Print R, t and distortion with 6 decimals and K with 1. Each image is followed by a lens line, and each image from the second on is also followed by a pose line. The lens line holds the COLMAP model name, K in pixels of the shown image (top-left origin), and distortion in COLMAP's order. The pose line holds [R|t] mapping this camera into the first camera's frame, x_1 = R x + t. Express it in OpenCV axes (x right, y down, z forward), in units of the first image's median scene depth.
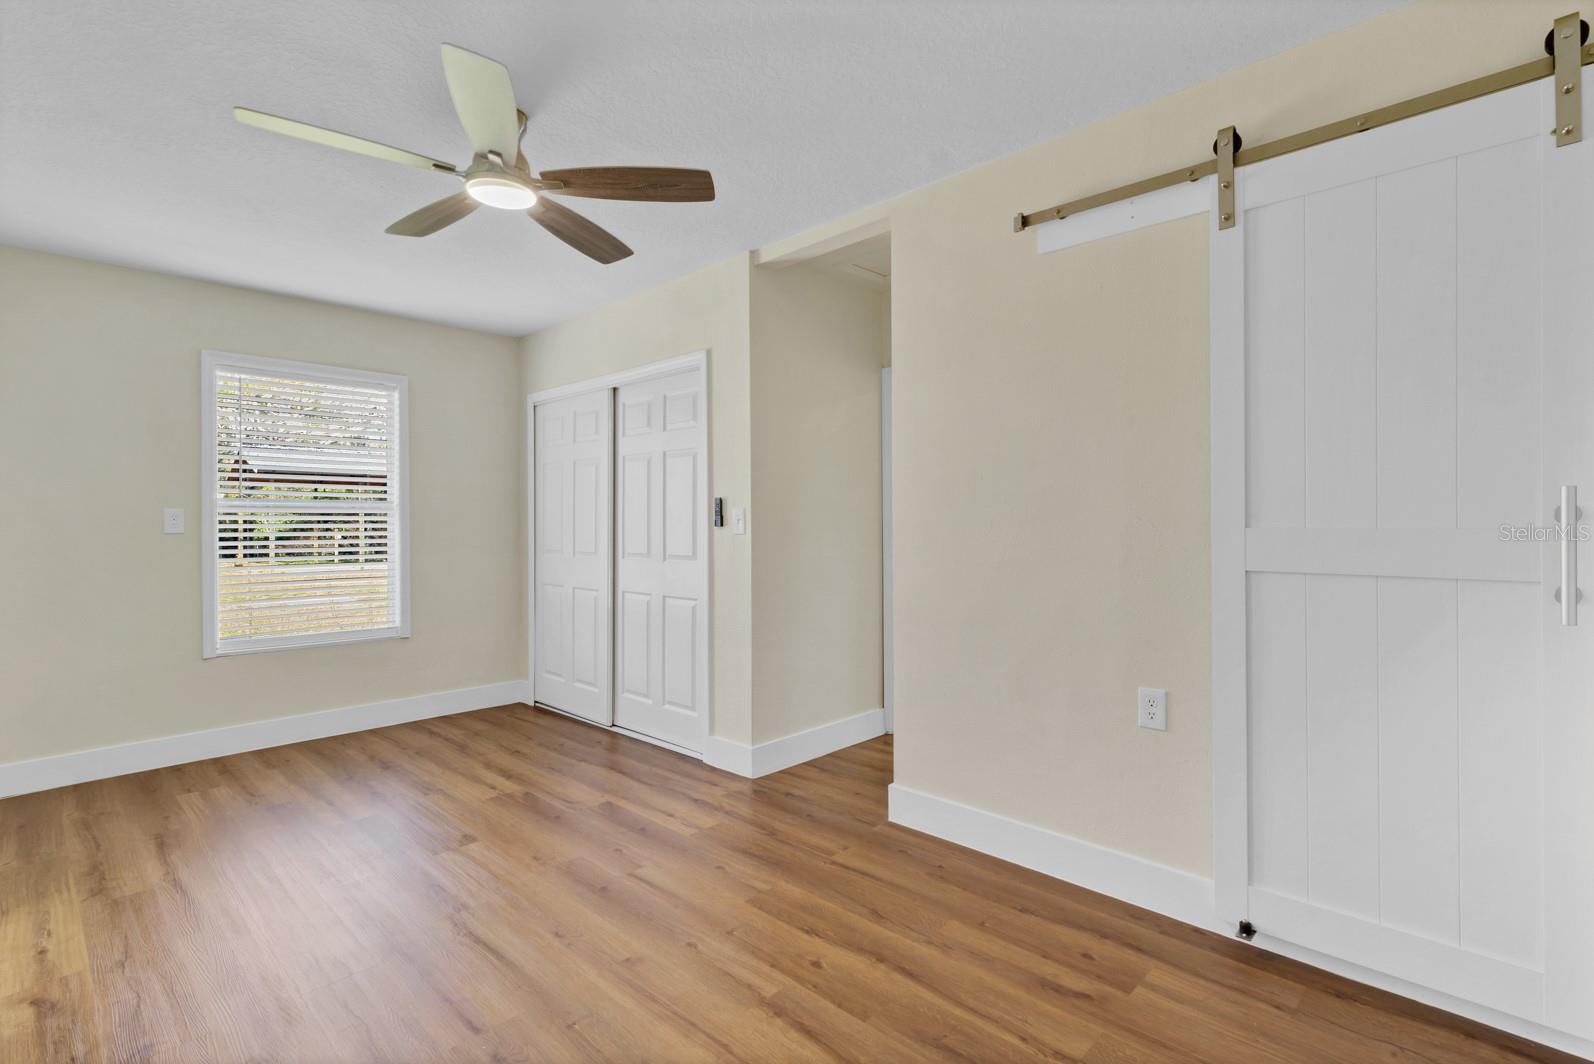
lens RADIAL K [[784.4, 0, 797.6], [0, 784.4, 520.2], [0, 0, 1]] dist [-0.002356, 0.001037]
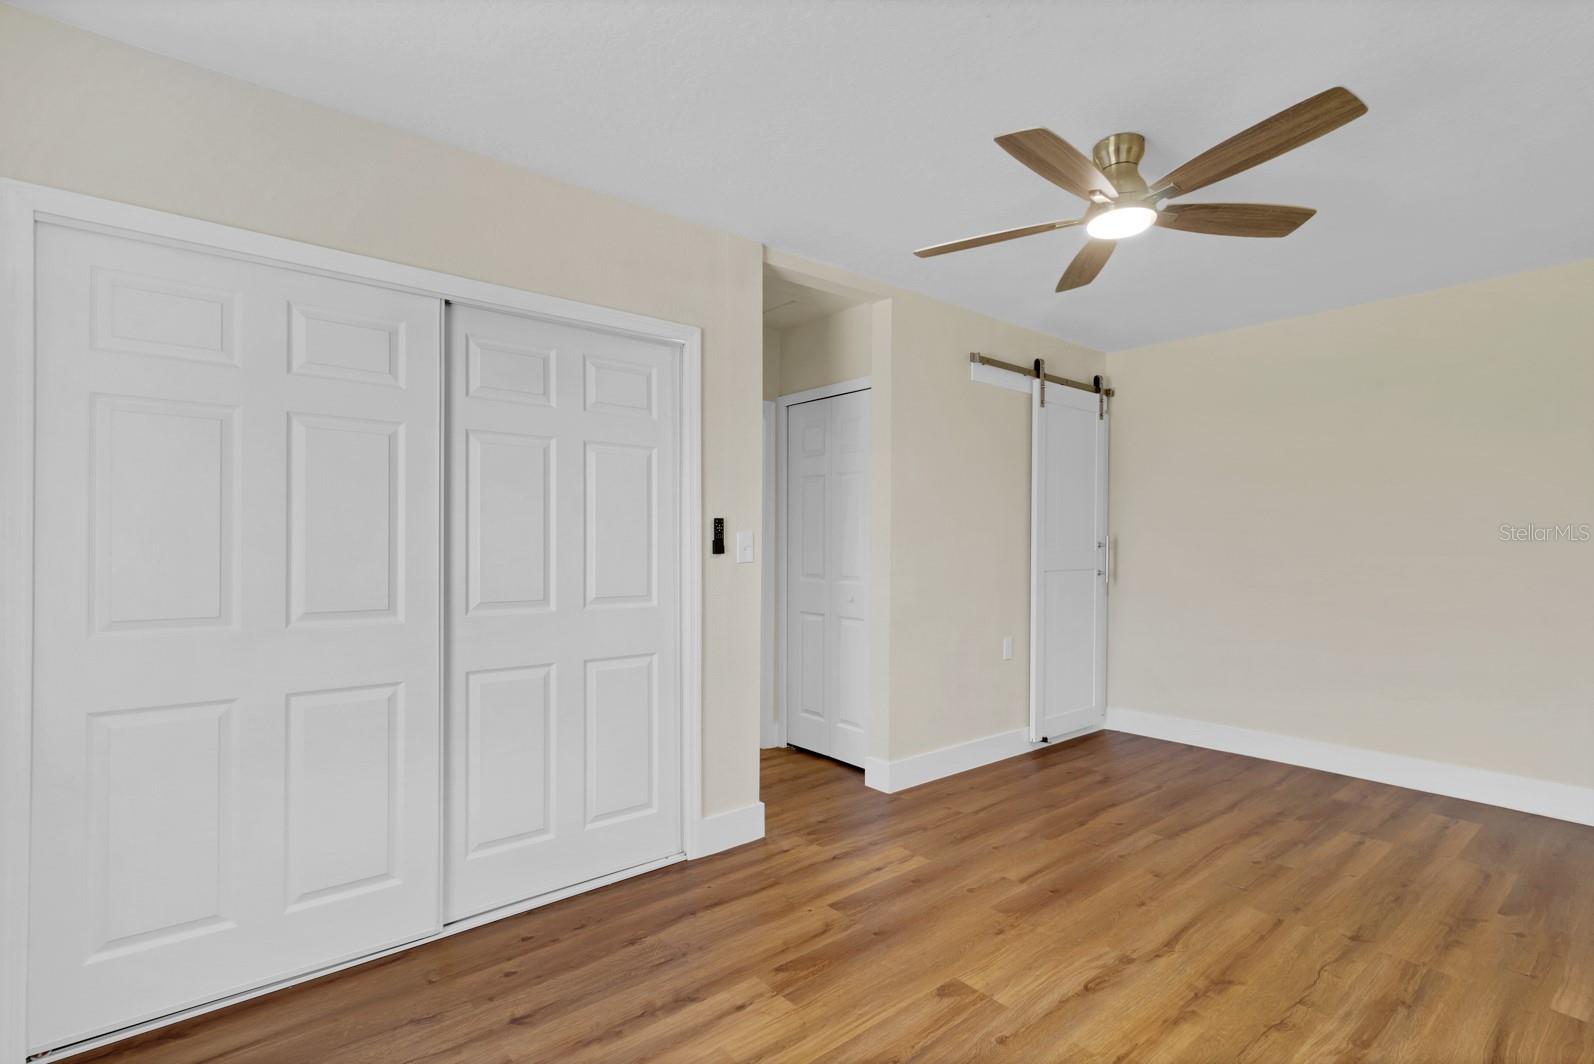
lens RADIAL K [[784.4, 0, 797.9], [0, 784.4, 545.7], [0, 0, 1]] dist [-0.002356, 0.001037]
pose [[0.069727, 0.007518, 0.997538, -1.083269], [0.002272, 0.999968, -0.007696, 0.007771], [-0.997564, 0.002803, 0.069708, 1.032108]]
